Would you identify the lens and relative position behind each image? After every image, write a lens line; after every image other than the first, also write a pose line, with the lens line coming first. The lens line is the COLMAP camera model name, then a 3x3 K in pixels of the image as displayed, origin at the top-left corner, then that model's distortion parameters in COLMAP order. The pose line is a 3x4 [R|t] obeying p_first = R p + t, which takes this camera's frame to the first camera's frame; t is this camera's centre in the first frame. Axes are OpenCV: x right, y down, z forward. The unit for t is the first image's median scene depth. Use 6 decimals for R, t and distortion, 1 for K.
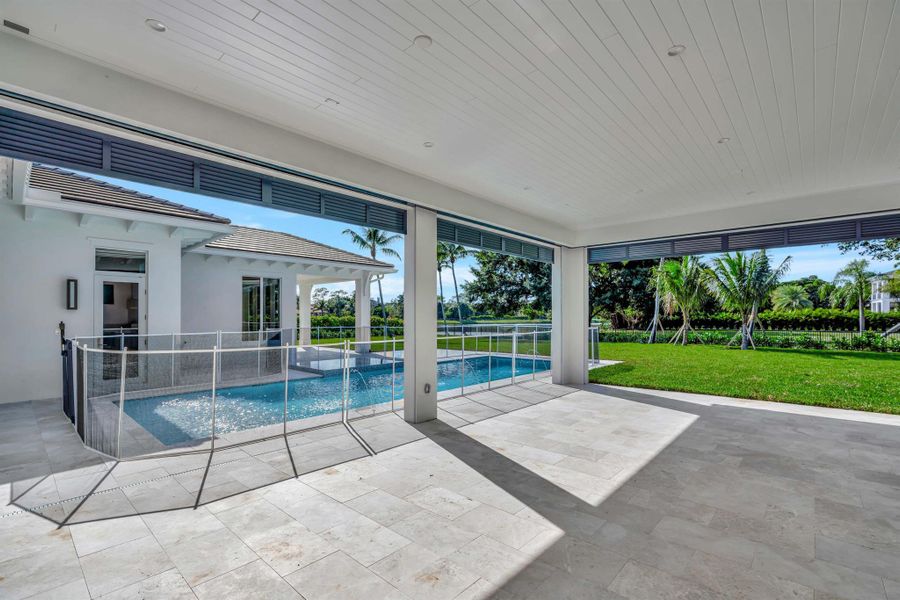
lens RADIAL K [[406.4, 0, 454.9], [0, 406.4, 316.2], [0, 0, 1]] dist [-0.009501, 0.003829]
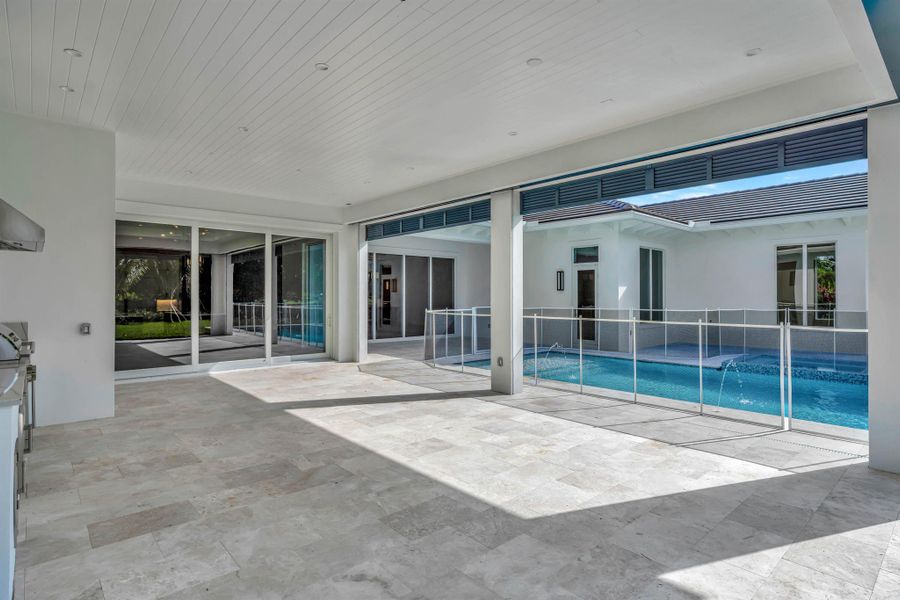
lens RADIAL K [[462.8, 0, 447.2], [0, 462.8, 291.3], [0, 0, 1]] dist [-0.005760, 0.000196]
pose [[-0.113889, -0.011520, -0.993427, 1.338214], [-0.000021, 0.999933, -0.011593, 0.012114], [0.993494, -0.001300, -0.113881, 1.174945]]
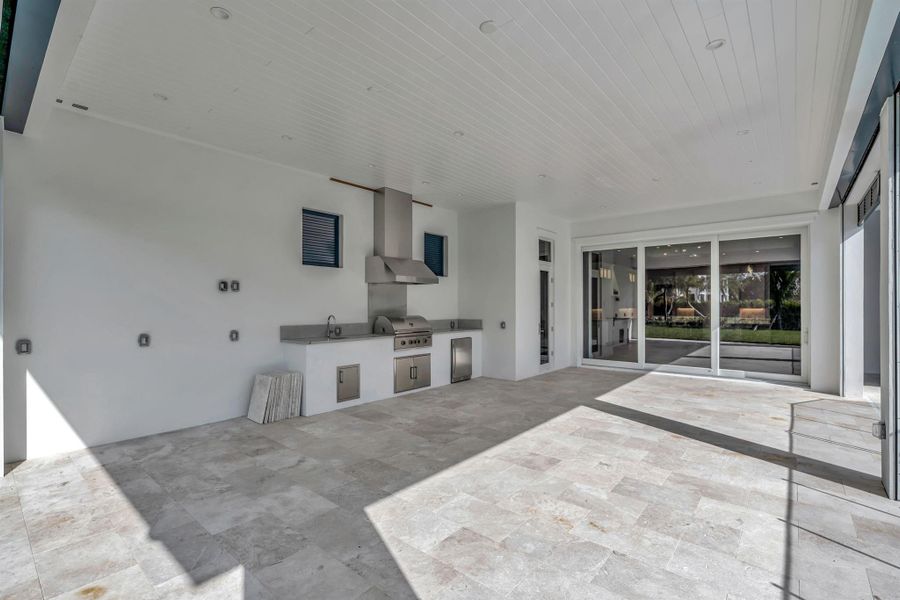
lens RADIAL K [[406.4, 0, 456.8], [0, 406.4, 304.0], [0, 0, 1]] dist [-0.009501, 0.003829]
pose [[-0.999213, 0.001722, -0.039619, 0.624149], [0.001918, 0.999986, -0.004917, 0.010879], [0.039610, -0.004989, -0.999203, 1.792588]]
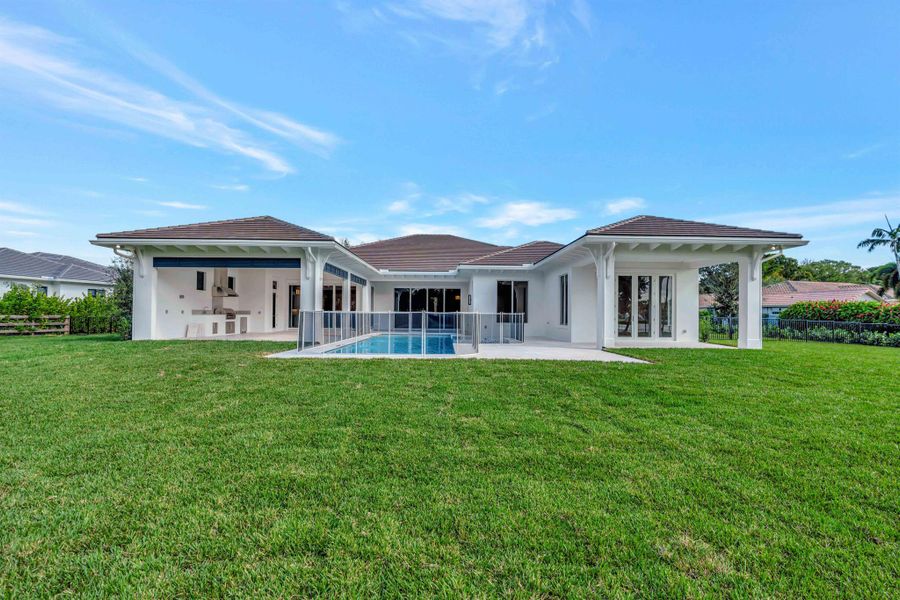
lens RADIAL K [[406.4, 0, 447.7], [0, 406.4, 314.8], [0, 0, 1]] dist [-0.009501, 0.003829]
pose [[-0.752639, -0.002249, -0.658429, 1.707241], [-0.002369, 0.999997, -0.000708, 0.106898], [0.658429, 0.001028, -0.752643, 4.761641]]
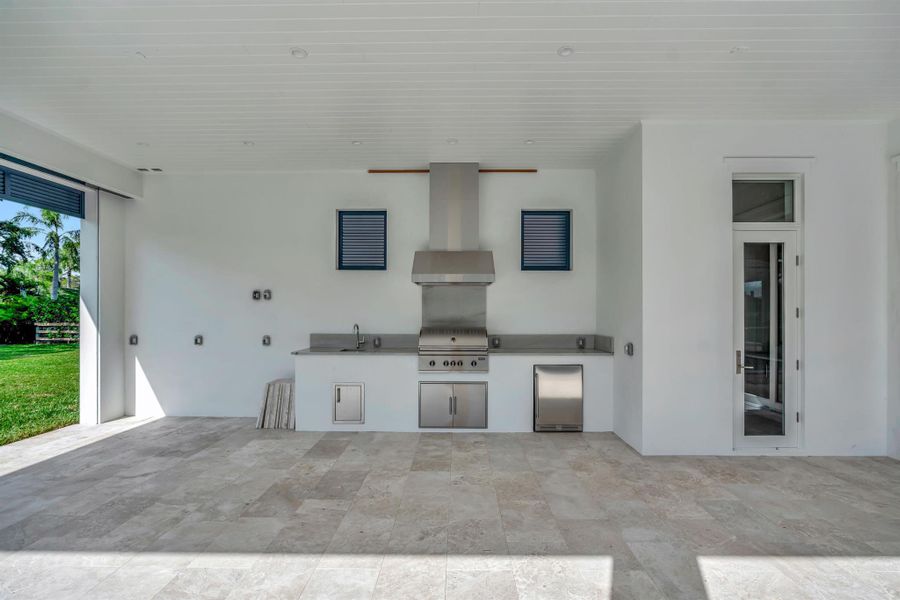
lens RADIAL K [[406.4, 0, 457.2], [0, 406.4, 308.7], [0, 0, 1]] dist [-0.009501, 0.003829]
pose [[-0.660322, 0.005507, 0.750962, -0.025538], [-0.002113, 0.999956, -0.009191, 0.006294], [-0.750979, -0.007656, -0.660281, 1.093747]]
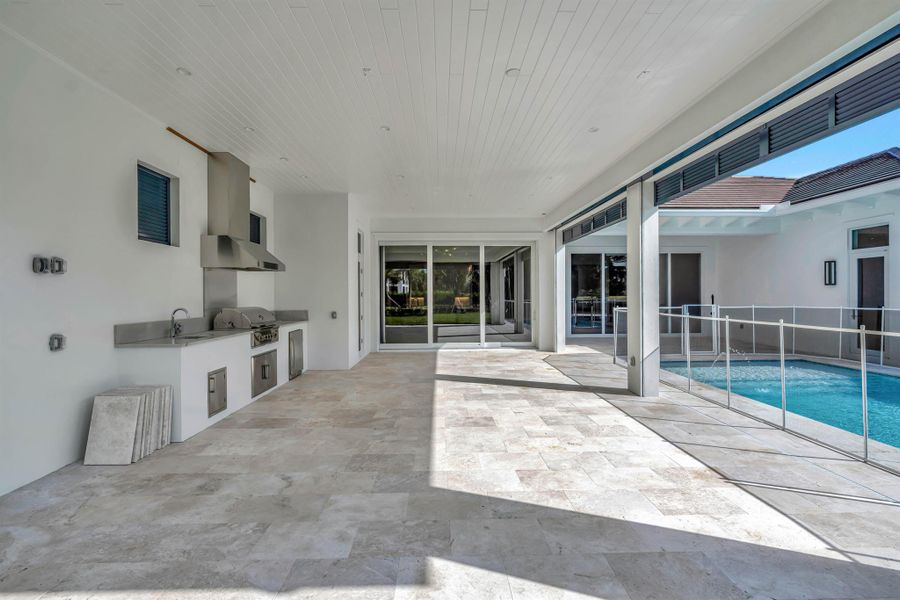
lens RADIAL K [[406.4, 0, 454.7], [0, 406.4, 297.8], [0, 0, 1]] dist [-0.009501, 0.003829]
pose [[-0.720574, 0.009296, -0.693316, 1.128620], [0.006243, 0.999957, 0.006920, 0.010726], [0.693350, 0.000658, -0.720601, 1.673419]]
